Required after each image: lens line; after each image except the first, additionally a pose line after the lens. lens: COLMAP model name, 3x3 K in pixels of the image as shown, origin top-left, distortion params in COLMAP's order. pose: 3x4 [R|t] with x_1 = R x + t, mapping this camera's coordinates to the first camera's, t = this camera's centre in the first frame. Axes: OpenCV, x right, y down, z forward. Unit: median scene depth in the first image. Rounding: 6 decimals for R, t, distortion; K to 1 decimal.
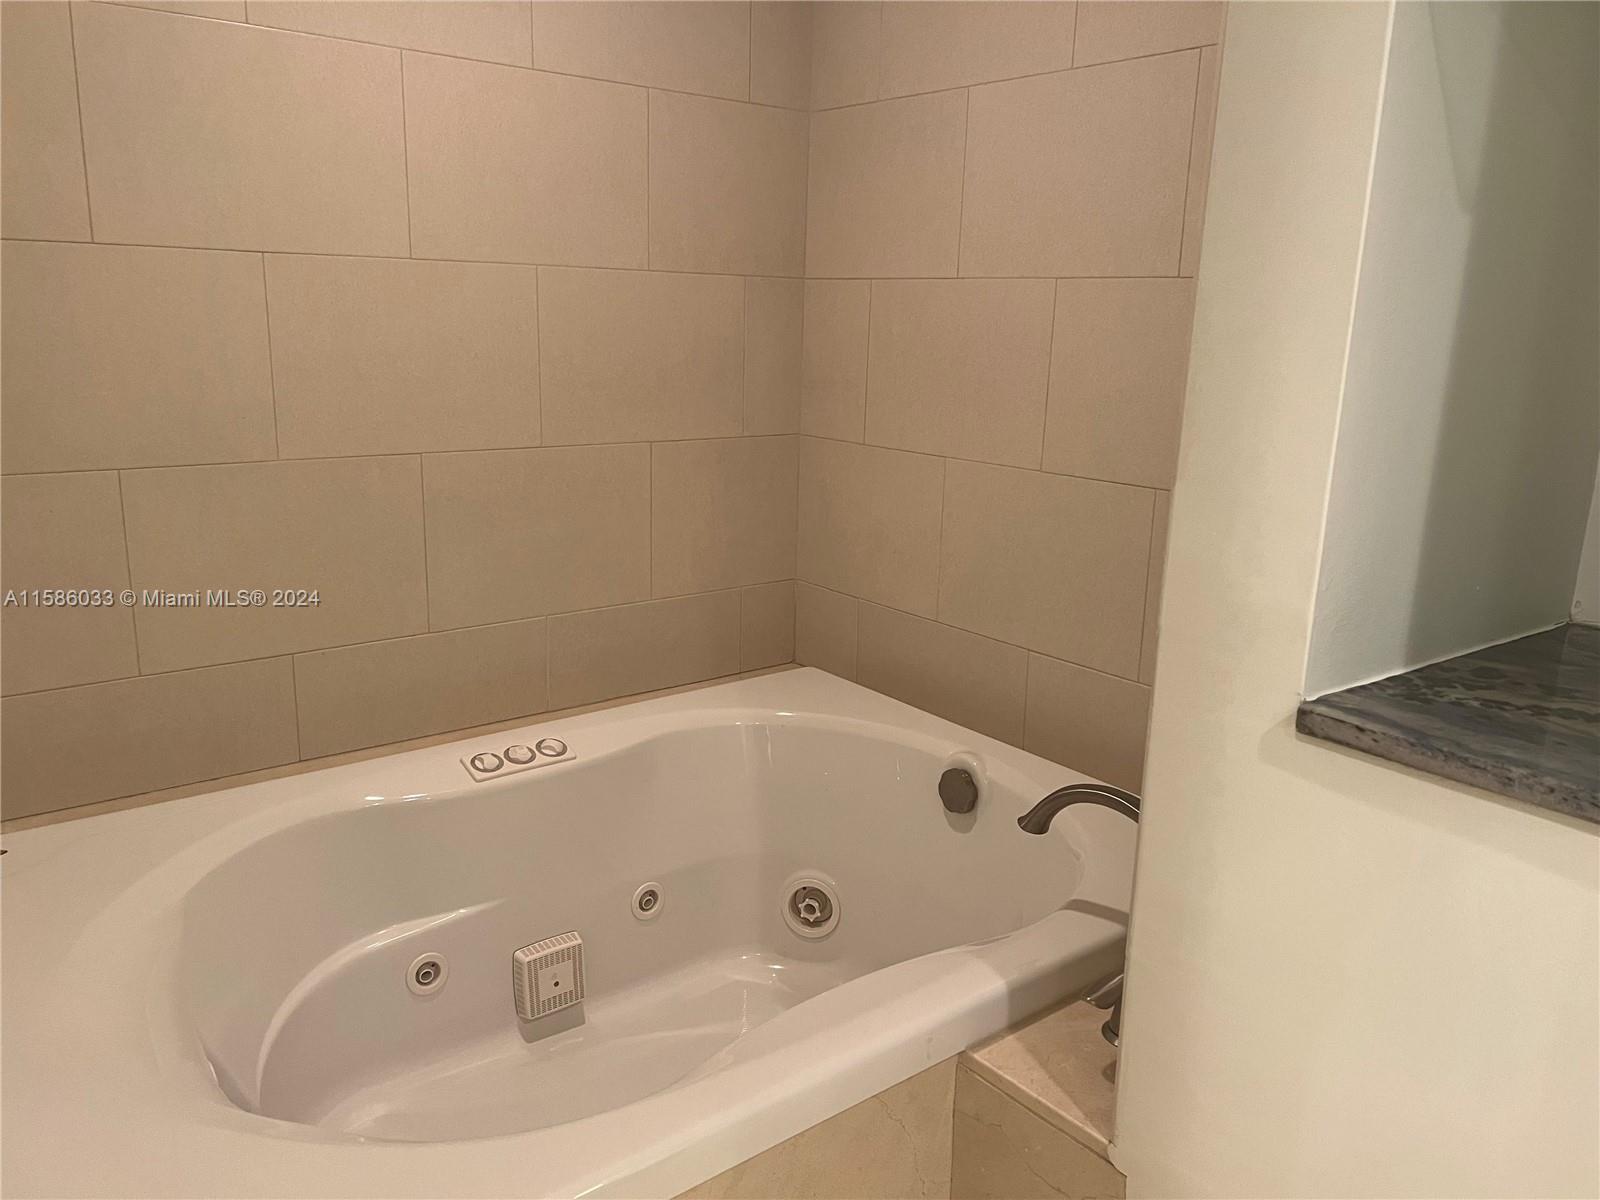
lens RADIAL K [[1207.3, 0, 796.2], [0, 1207.3, 602.2], [0, 0, 1]] dist [0.009176, 0.004069]
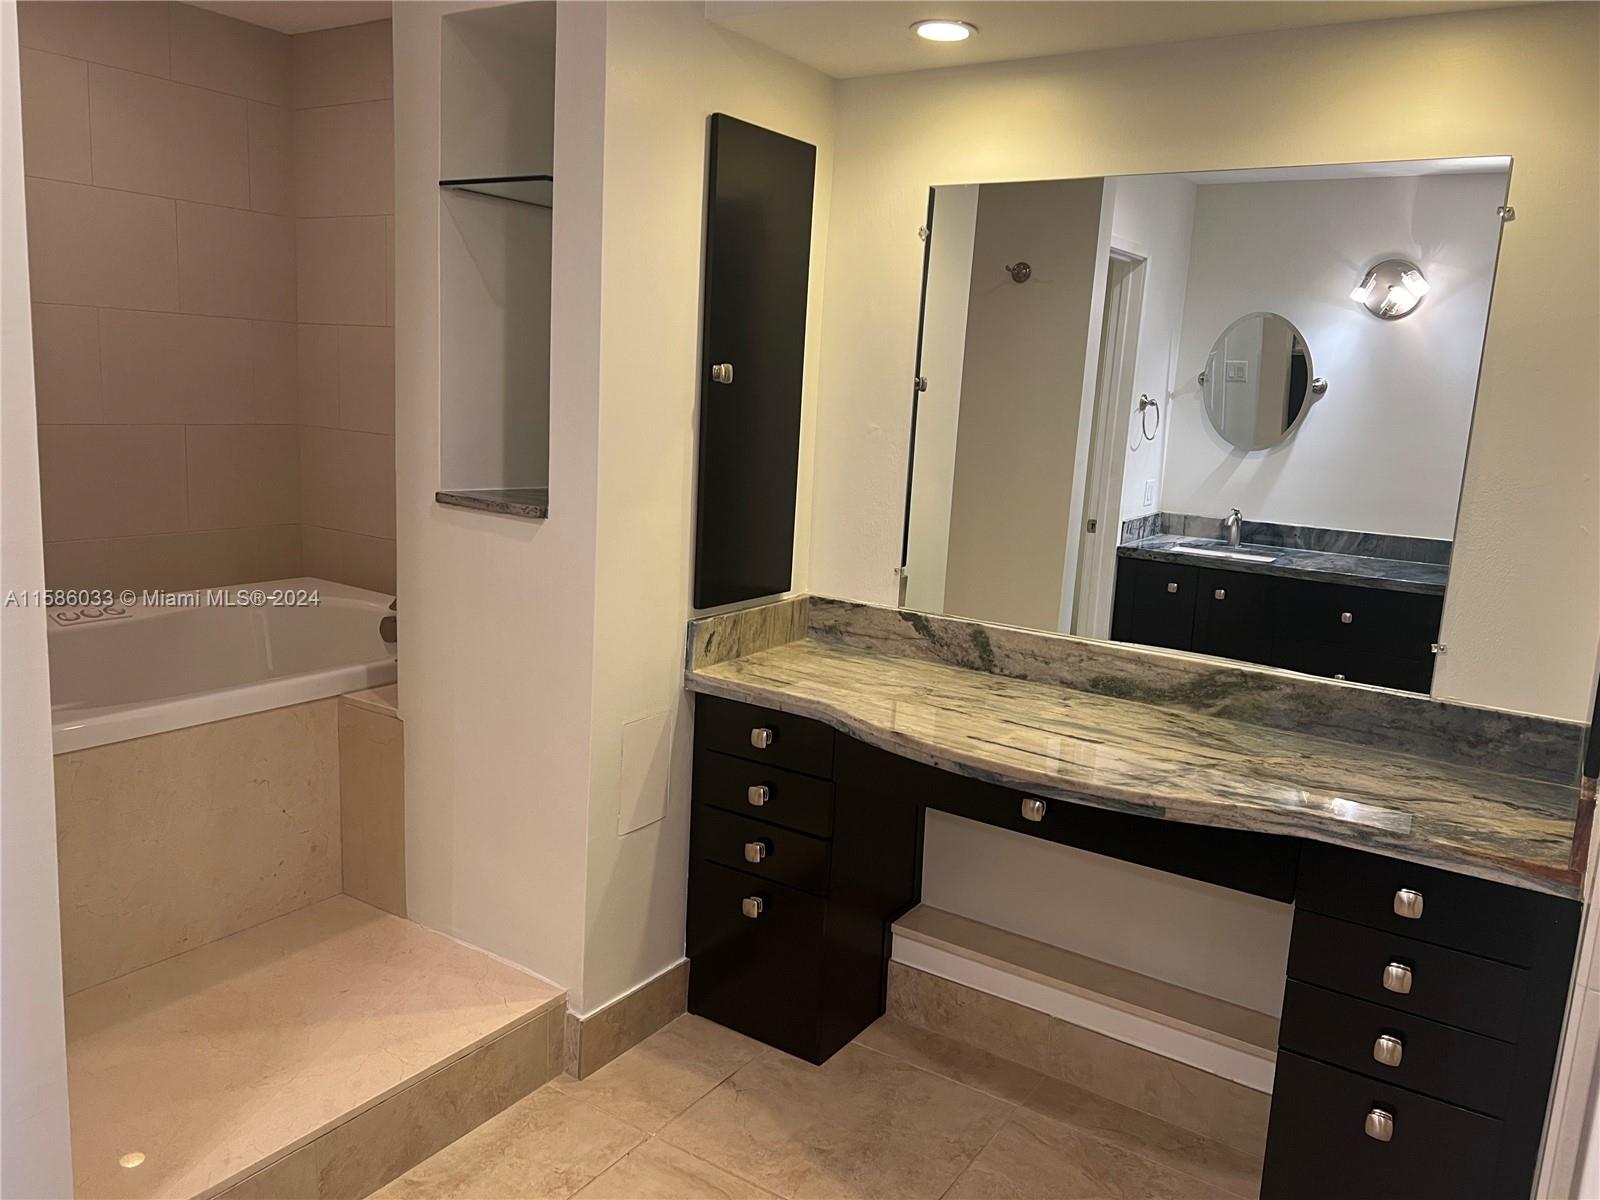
lens RADIAL K [[1207.3, 0, 805.8], [0, 1207.3, 595.7], [0, 0, 1]] dist [0.009176, 0.004069]
pose [[0.953605, -0.035148, 0.299001, 0.189104], [0.050031, 0.997853, -0.042265, 0.217942], [-0.296874, 0.055264, 0.953316, -0.791839]]
